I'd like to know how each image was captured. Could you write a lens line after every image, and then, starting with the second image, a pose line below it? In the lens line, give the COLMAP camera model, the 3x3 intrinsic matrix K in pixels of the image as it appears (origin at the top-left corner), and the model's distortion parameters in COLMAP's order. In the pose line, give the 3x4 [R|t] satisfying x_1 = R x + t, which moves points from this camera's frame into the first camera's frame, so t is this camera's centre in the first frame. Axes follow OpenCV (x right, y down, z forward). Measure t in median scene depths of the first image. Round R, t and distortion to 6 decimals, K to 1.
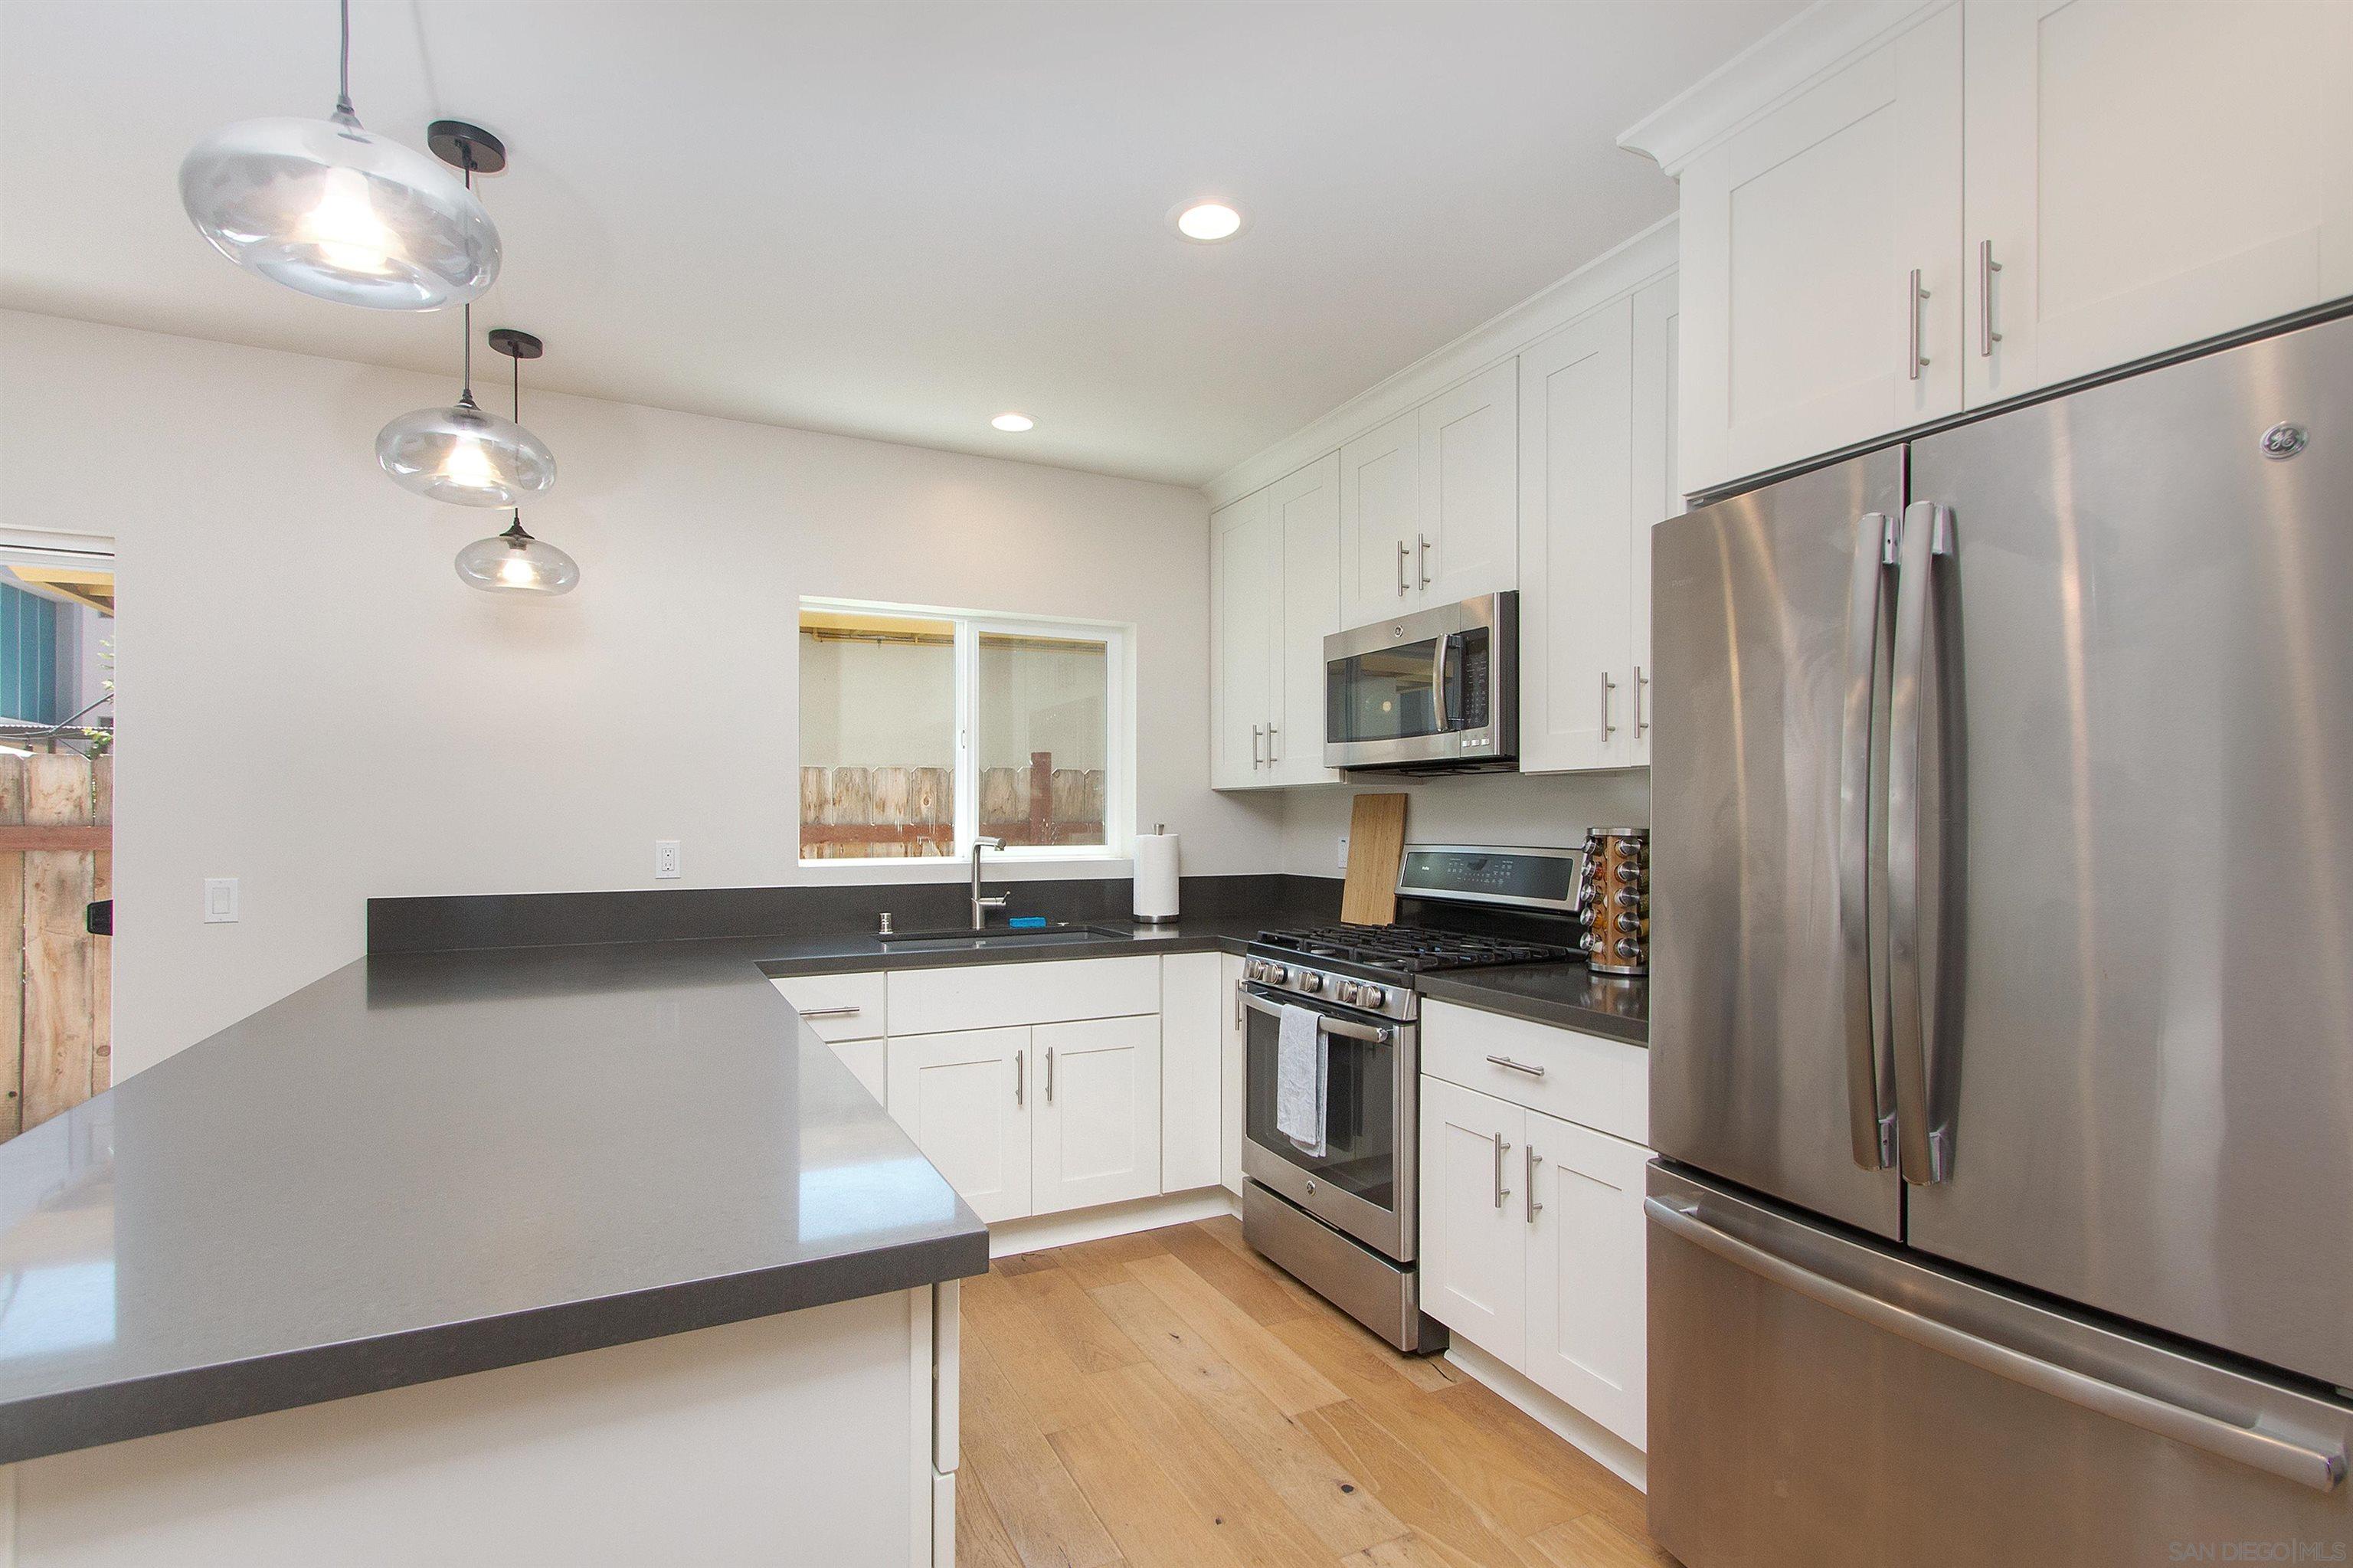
lens RADIAL K [[1115.2, 0, 1172.8], [0, 1115.2, 816.9], [0, 0, 1]] dist [0.010152, 0.000819]
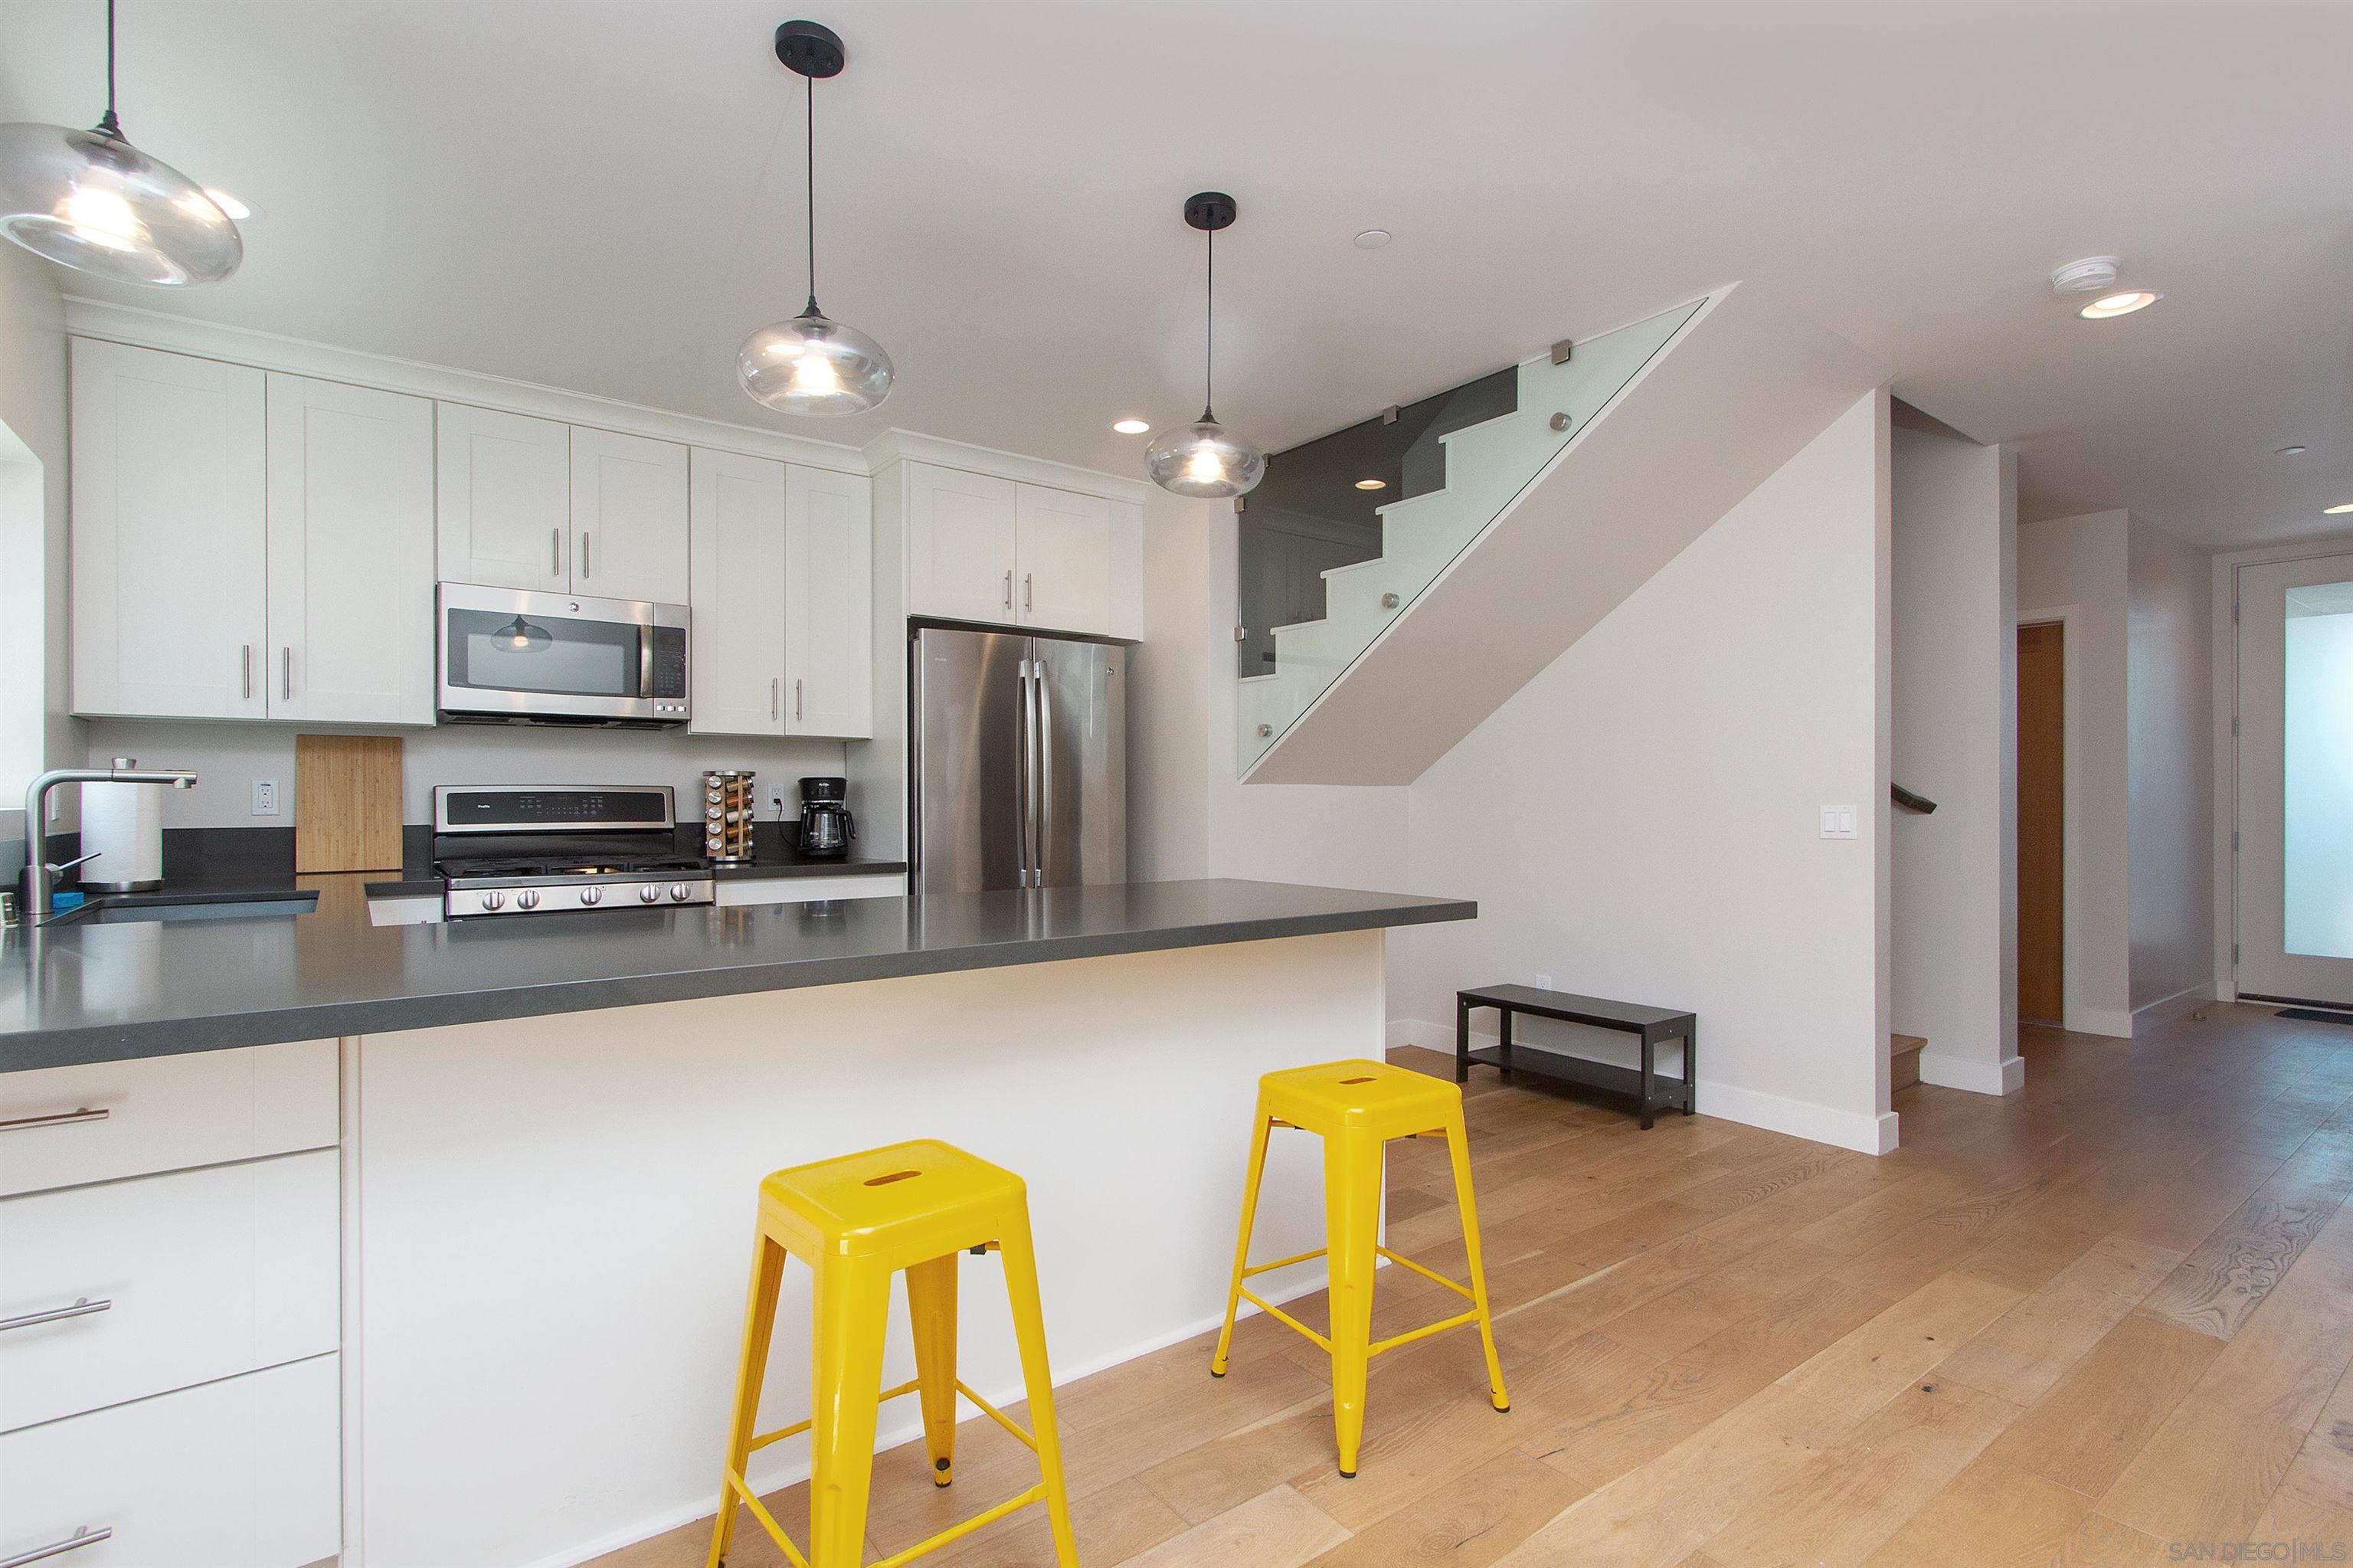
lens RADIAL K [[1115.2, 0, 1176.8], [0, 1115.2, 792.1], [0, 0, 1]] dist [0.010152, 0.000819]
pose [[-0.193758, 0.007564, 0.981020, -1.136894], [0.001991, 0.999971, -0.007317, 0.046534], [-0.981047, 0.000536, -0.193768, 0.604444]]
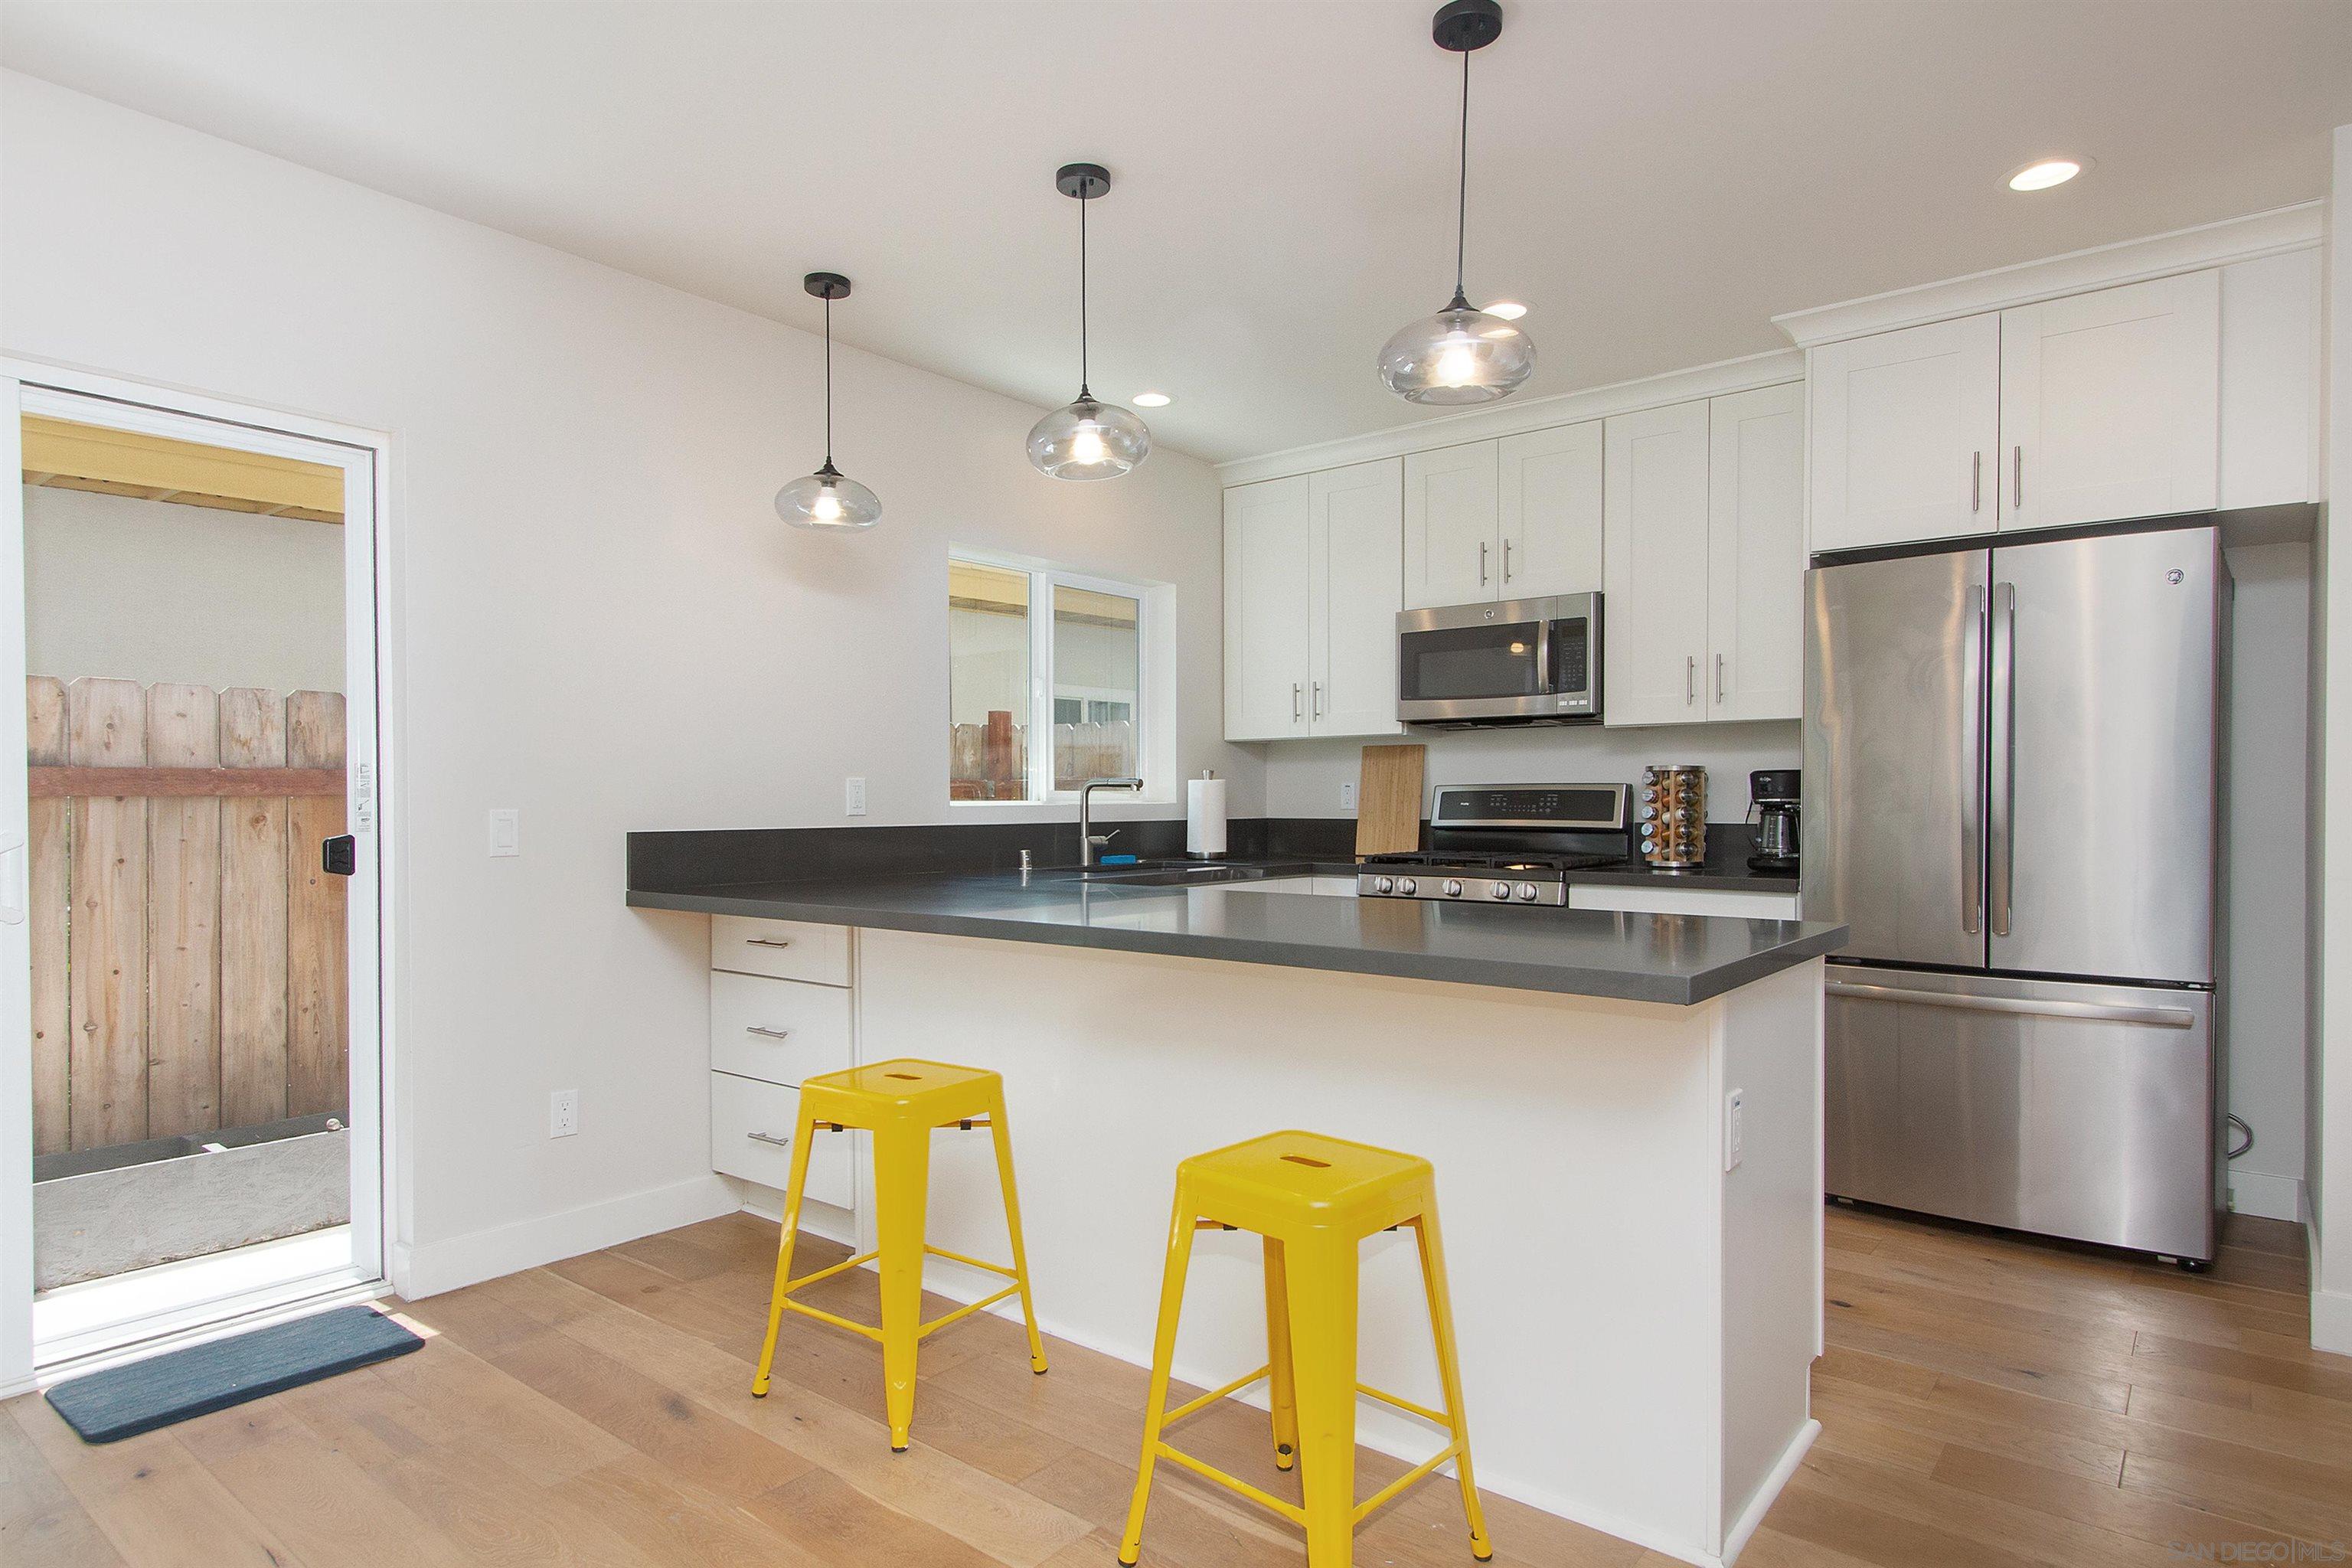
lens RADIAL K [[1346.7, 0, 1181.2], [0, 1346.7, 813.4], [0, 0, 1]] dist [0.014506, -0.007680]
pose [[0.904633, -0.006153, 0.426146, -0.783942], [0.001555, 0.999937, 0.011137, 0.044563], [-0.426188, -0.009412, 0.904586, -0.246280]]
